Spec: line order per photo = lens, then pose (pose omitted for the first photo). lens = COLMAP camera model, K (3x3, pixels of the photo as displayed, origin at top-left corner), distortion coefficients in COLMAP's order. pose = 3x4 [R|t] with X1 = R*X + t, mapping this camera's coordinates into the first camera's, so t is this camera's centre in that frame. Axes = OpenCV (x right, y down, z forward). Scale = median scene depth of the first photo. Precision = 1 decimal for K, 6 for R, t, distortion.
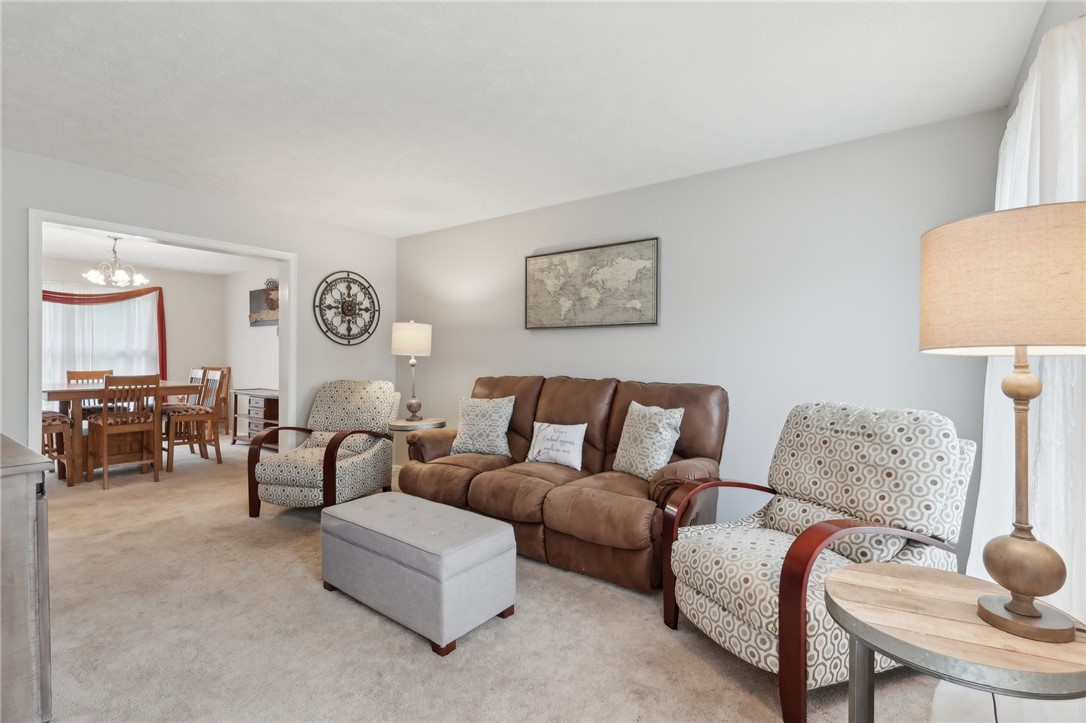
lens RADIAL K [[496.9, 0, 522.2], [0, 496.9, 357.7], [0, 0, 1]] dist [-0.001264, 0.000586]
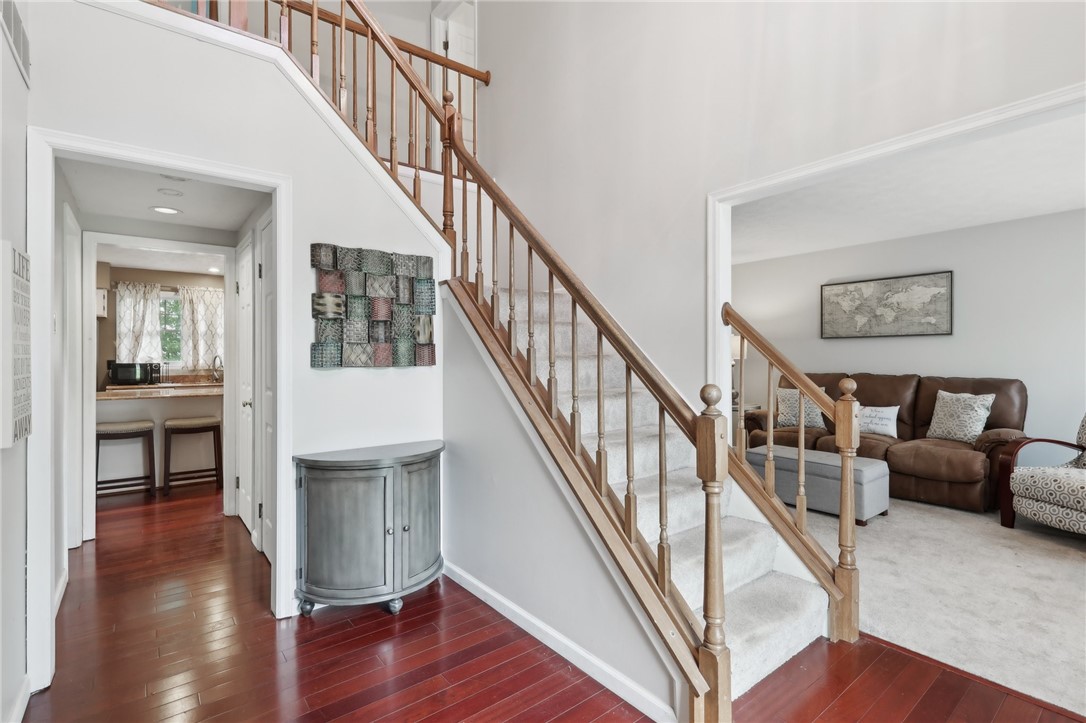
lens RADIAL K [[496.9, 0, 522.2], [0, 496.9, 357.7], [0, 0, 1]] dist [-0.001264, 0.000586]
pose [[0.966664, -0.005506, -0.255989, -0.519775], [0.004517, 0.999980, -0.004453, -0.003572], [0.256008, 0.003149, 0.966669, -0.616546]]
